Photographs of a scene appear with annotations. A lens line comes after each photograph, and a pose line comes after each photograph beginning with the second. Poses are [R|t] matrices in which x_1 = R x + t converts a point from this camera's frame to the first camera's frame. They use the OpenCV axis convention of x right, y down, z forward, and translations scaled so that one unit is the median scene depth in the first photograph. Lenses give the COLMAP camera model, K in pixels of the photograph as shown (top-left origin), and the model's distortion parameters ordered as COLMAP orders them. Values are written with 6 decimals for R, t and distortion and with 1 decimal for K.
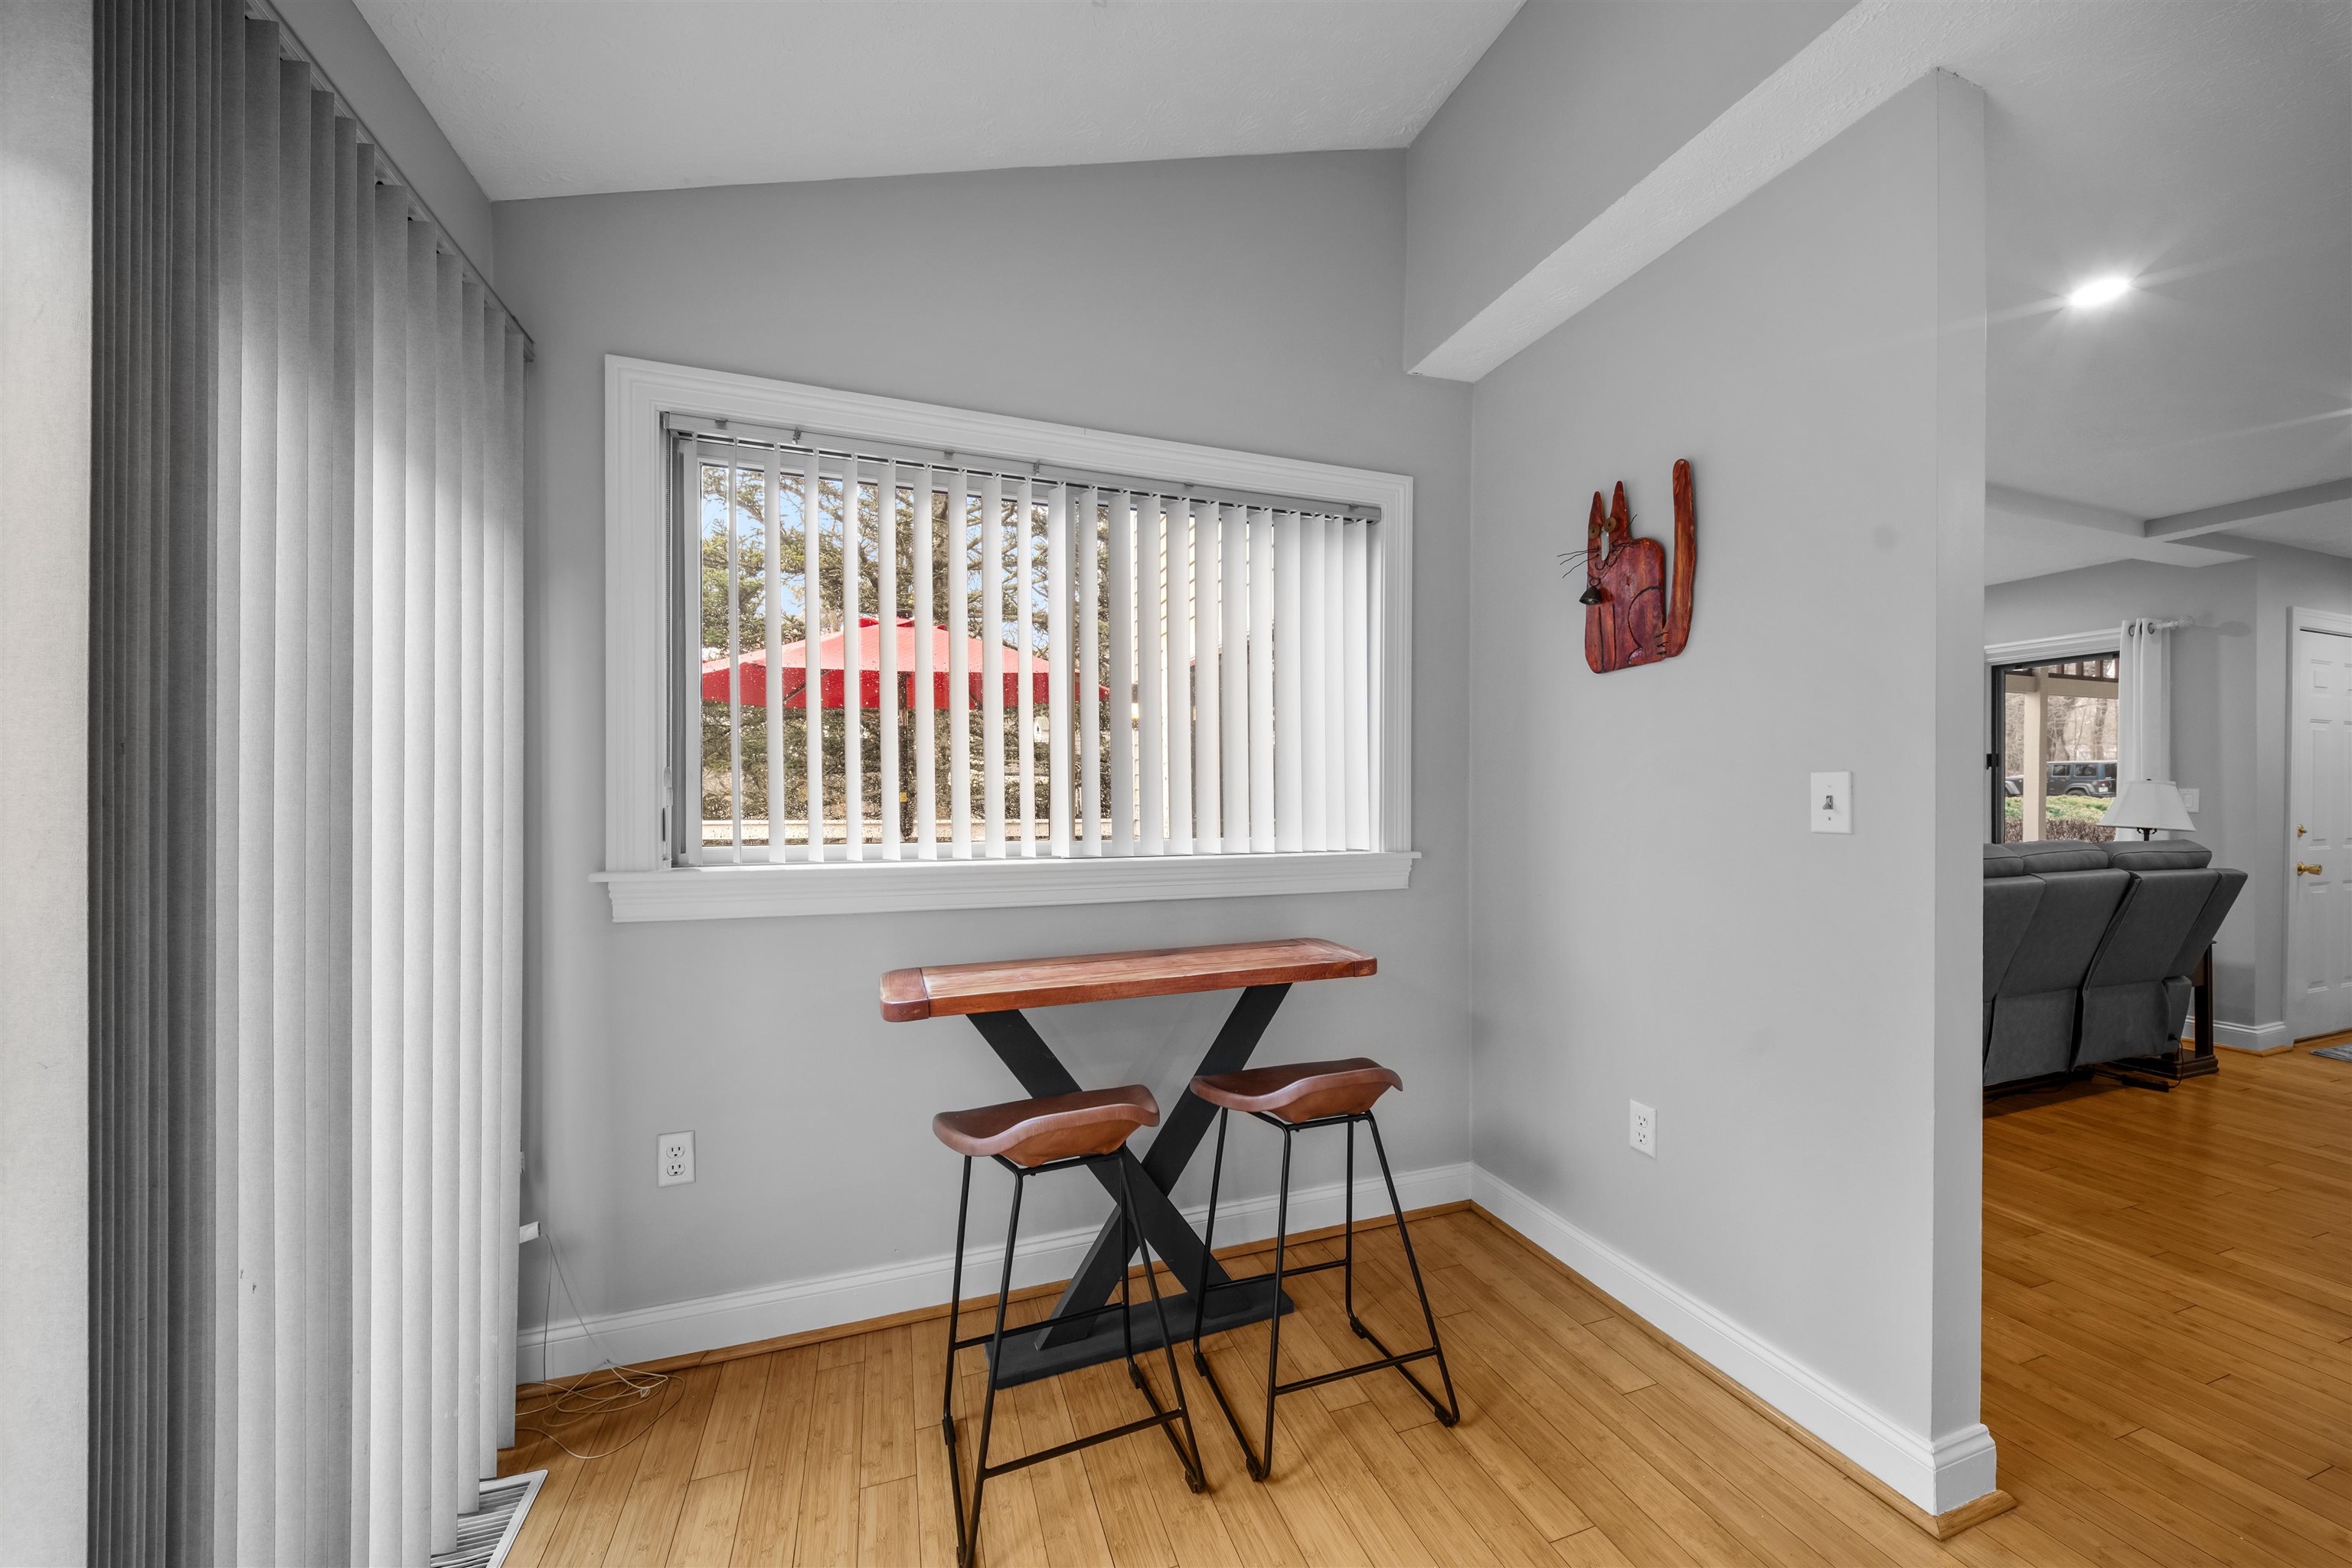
lens RADIAL K [[818.0, 0, 1184.6], [0, 818.0, 795.8], [0, 0, 1]] dist [0.002507, -0.003324]
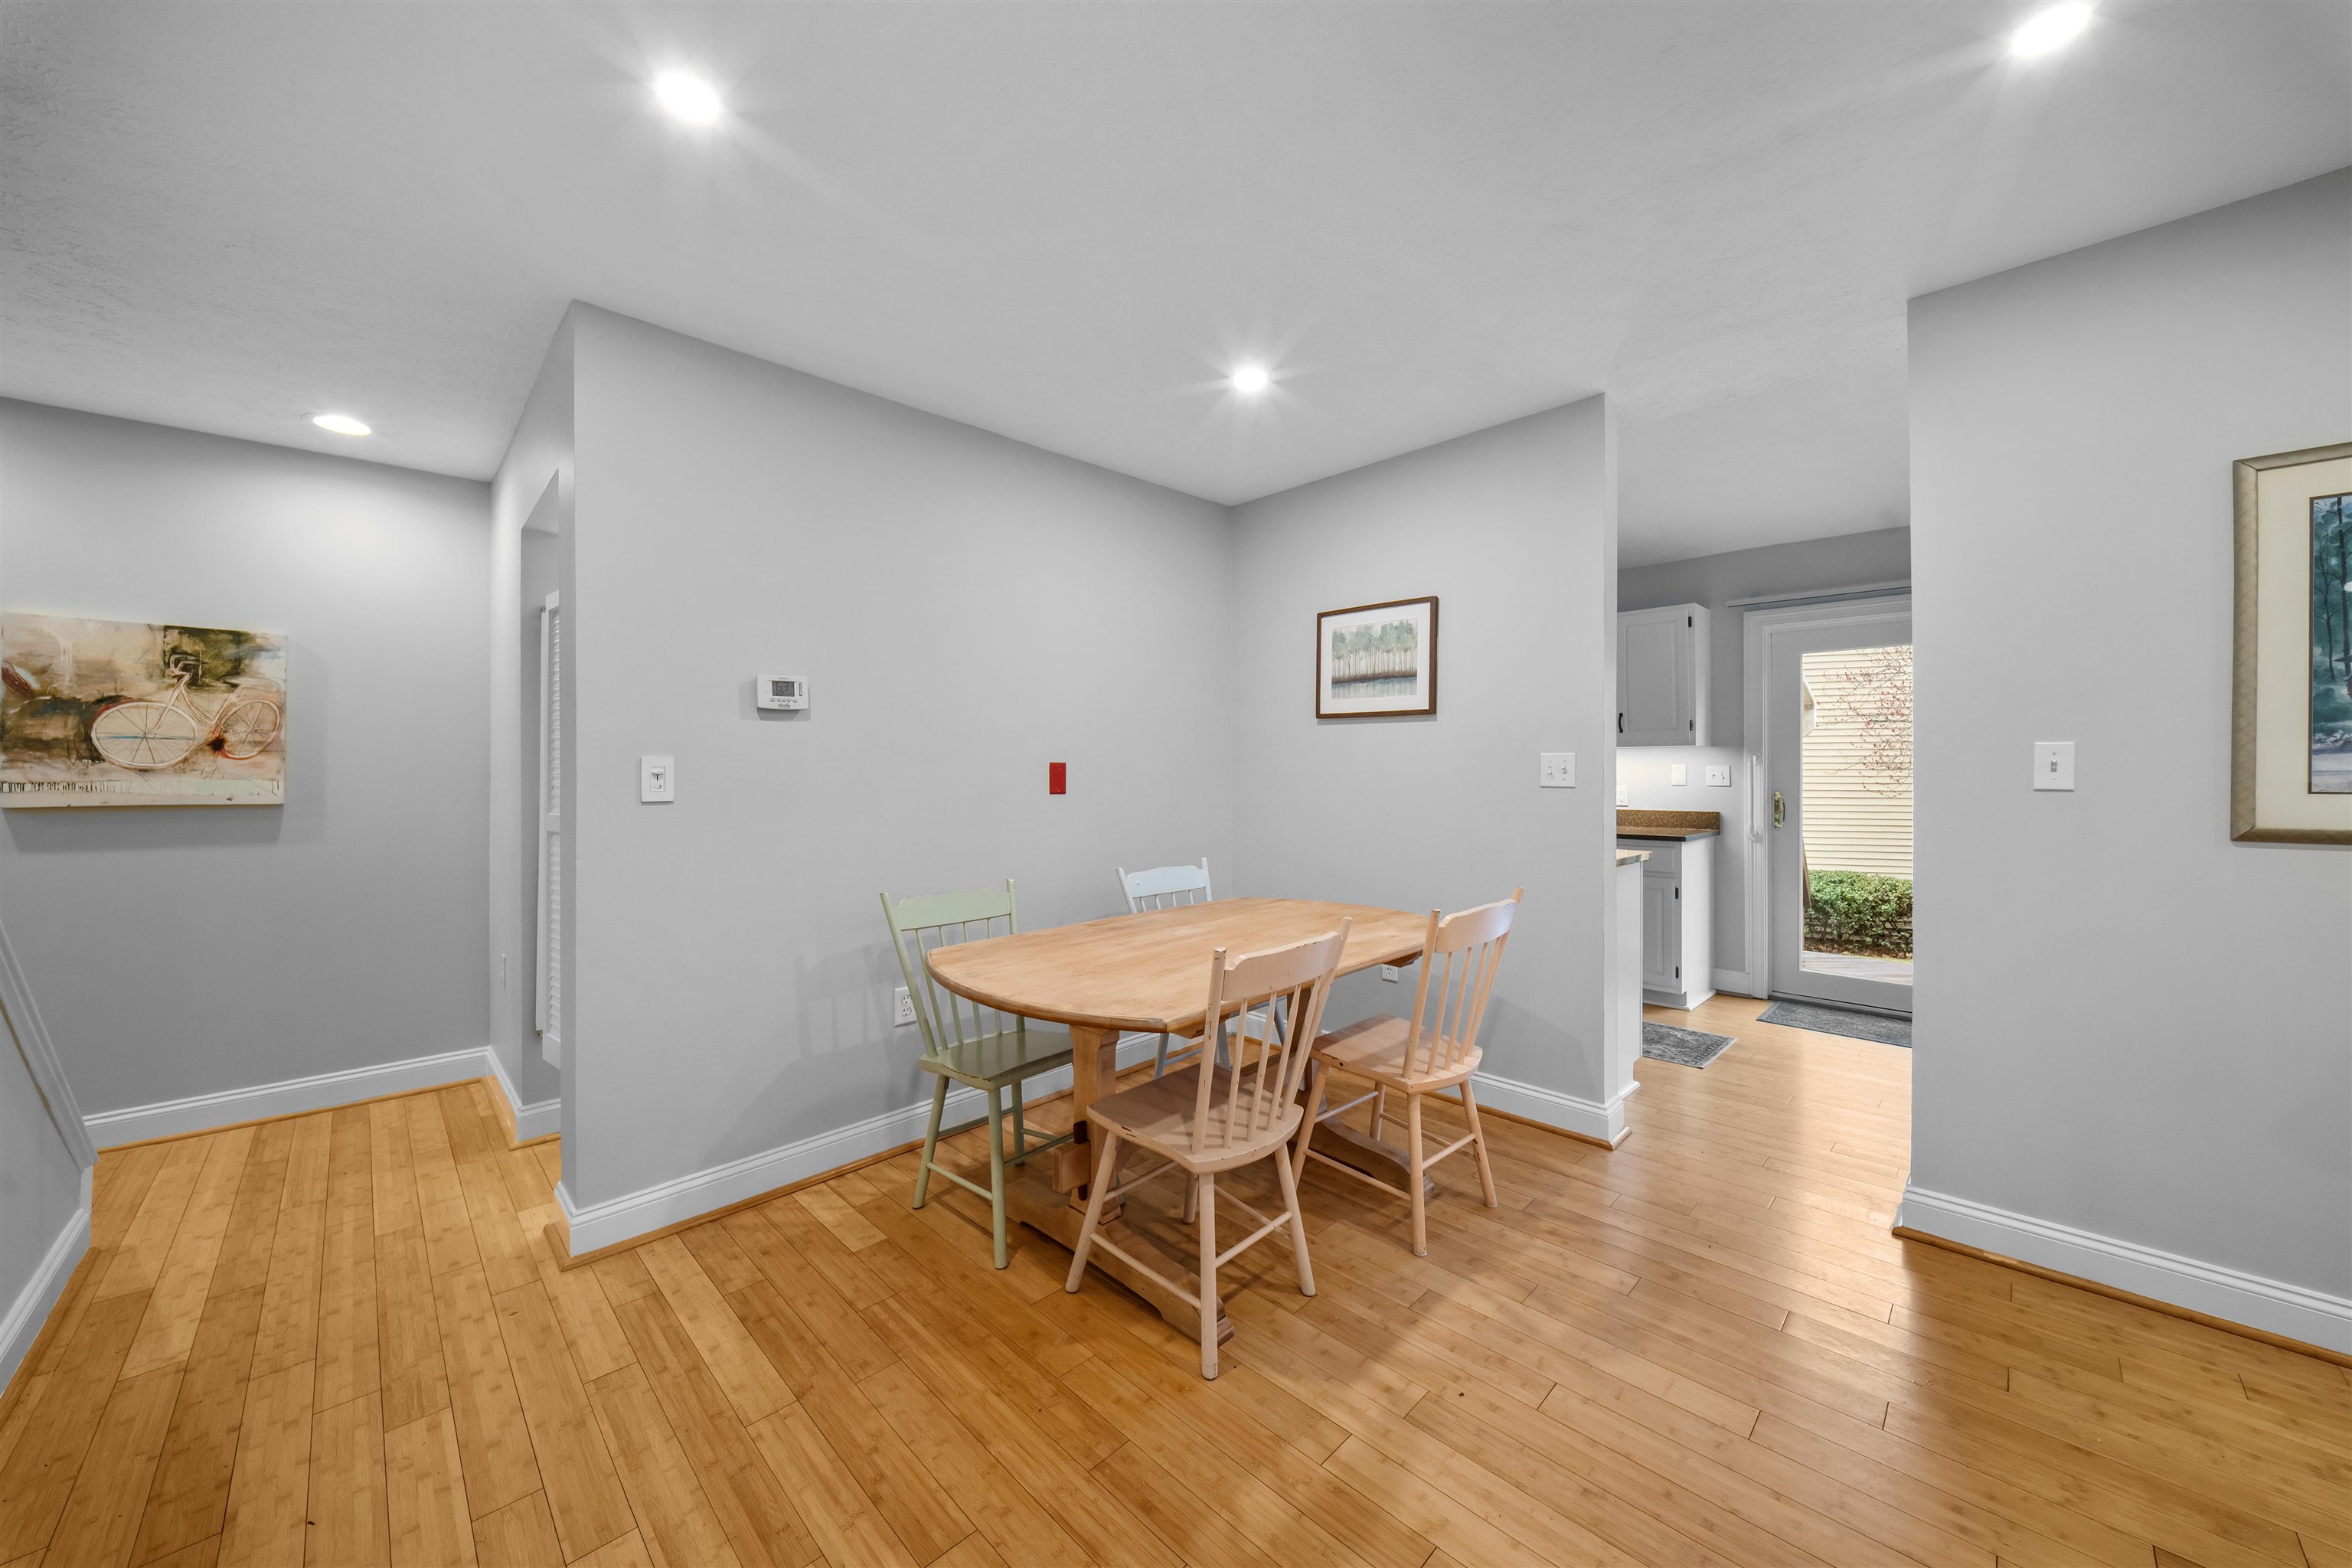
lens RADIAL K [[818.0, 0, 1218.9], [0, 818.0, 779.8], [0, 0, 1]] dist [0.002507, -0.003324]
pose [[-0.881433, 0.001282, -0.472308, 1.159037], [-0.002037, 0.999977, 0.006516, 0.013874], [0.472305, 0.006705, -0.881409, 0.713795]]
